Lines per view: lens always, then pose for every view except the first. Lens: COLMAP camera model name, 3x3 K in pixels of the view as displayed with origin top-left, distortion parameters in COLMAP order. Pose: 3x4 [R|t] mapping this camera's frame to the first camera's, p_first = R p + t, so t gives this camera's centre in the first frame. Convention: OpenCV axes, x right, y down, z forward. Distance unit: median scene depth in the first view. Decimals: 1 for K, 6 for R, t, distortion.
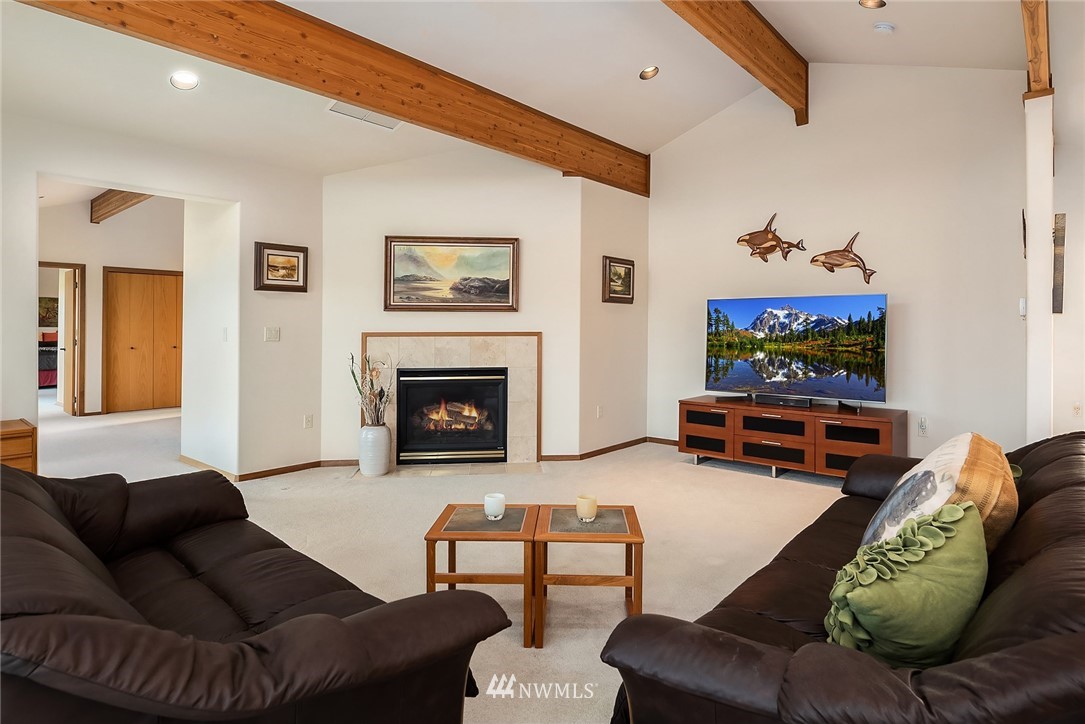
lens RADIAL K [[584.1, 0, 538.3], [0, 584.1, 326.5], [0, 0, 1]] dist [-0.009841, 0.000617]
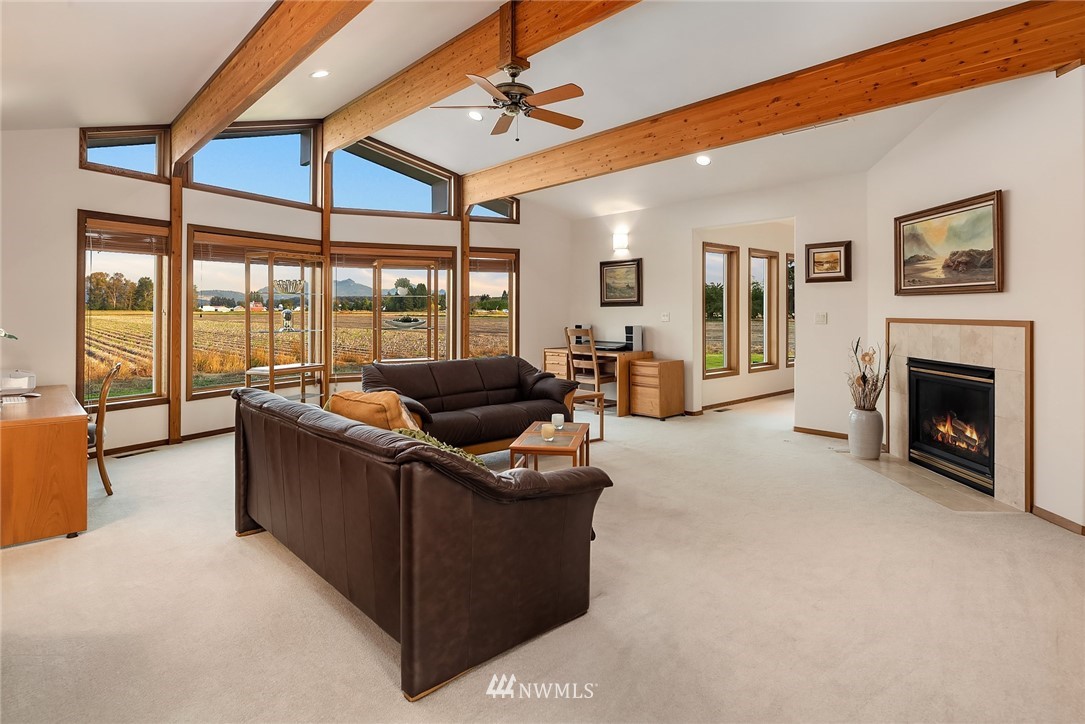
lens RADIAL K [[584.1, 0, 538.9], [0, 584.1, 306.0], [0, 0, 1]] dist [-0.009841, 0.000617]
pose [[-0.127008, -0.006454, -0.991881, 0.760169], [0.001370, 0.999977, -0.006682, -0.004318], [0.991901, -0.002207, -0.126996, 0.536251]]
